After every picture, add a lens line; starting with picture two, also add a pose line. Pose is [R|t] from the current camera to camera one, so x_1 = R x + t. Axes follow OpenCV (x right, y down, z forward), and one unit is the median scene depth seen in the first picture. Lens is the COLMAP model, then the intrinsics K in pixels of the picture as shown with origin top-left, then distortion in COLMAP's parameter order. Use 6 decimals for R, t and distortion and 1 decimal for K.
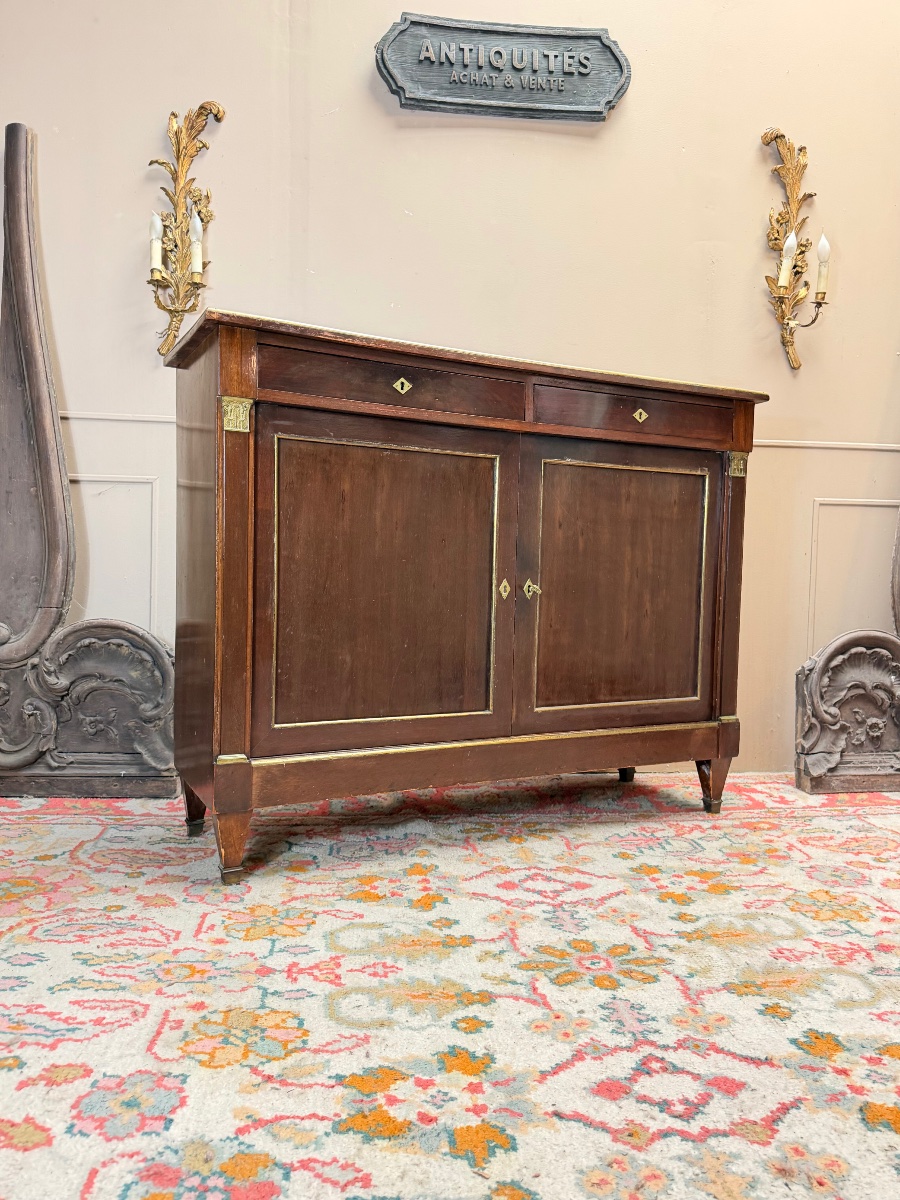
lens RADIAL K [[864.0, 0, 449.3], [0, 864.0, 601.7], [0, 0, 1]] dist [0.022409, -0.038229]
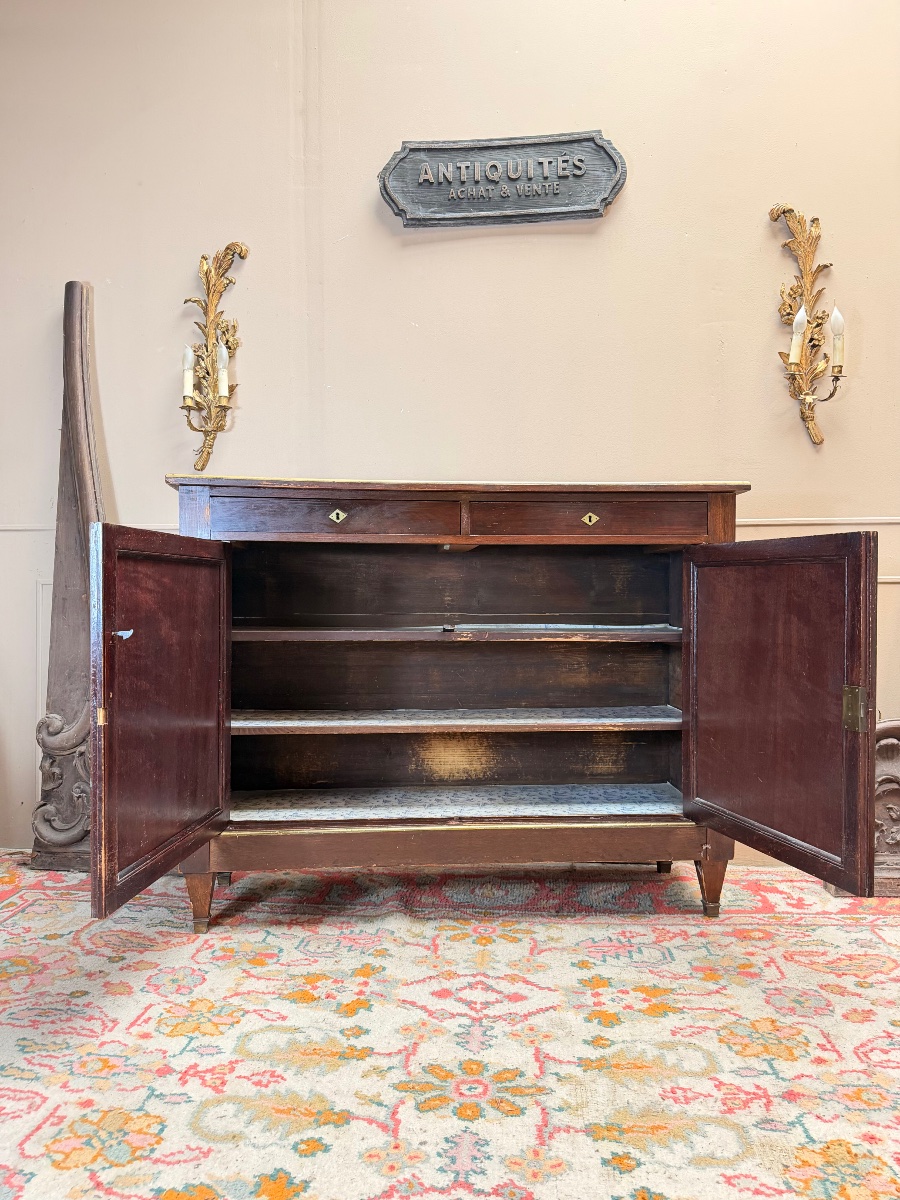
lens RADIAL K [[862.6, 0, 450.1], [0, 862.6, 600.0], [0, 0, 1]] dist [0.004372, -0.008592]
pose [[0.979975, -0.022430, -0.197854, 0.220992], [0.013450, 0.998822, -0.046615, -0.067449], [0.198667, 0.043020, 0.979122, -0.012936]]
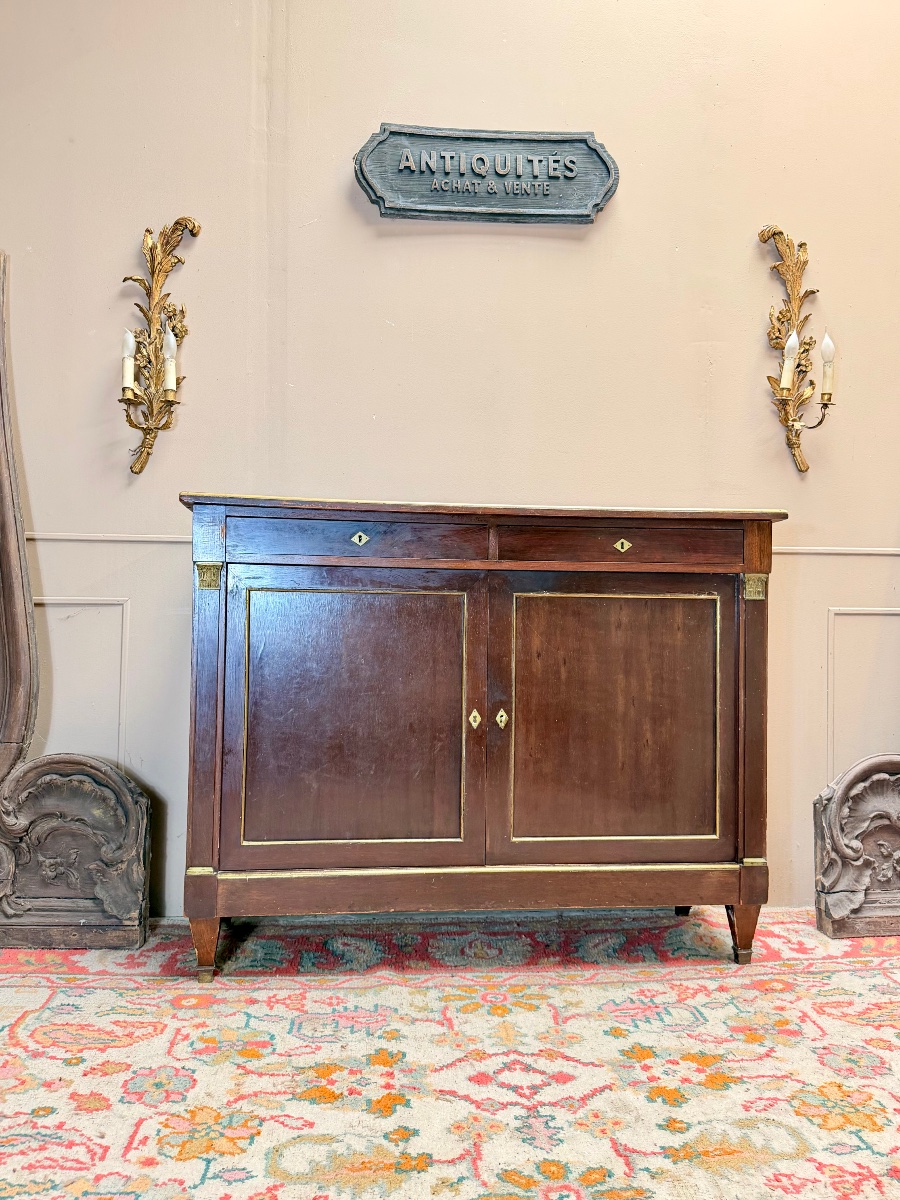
lens RADIAL K [[901.2, 0, 450.0], [0, 901.2, 599.2], [0, 0, 1]] dist [-0.001317, -0.001637]
pose [[0.999426, -0.010731, -0.032124, 0.054620], [0.008648, 0.997892, -0.064319, -0.084089], [0.032746, 0.064005, 0.997412, 0.023667]]
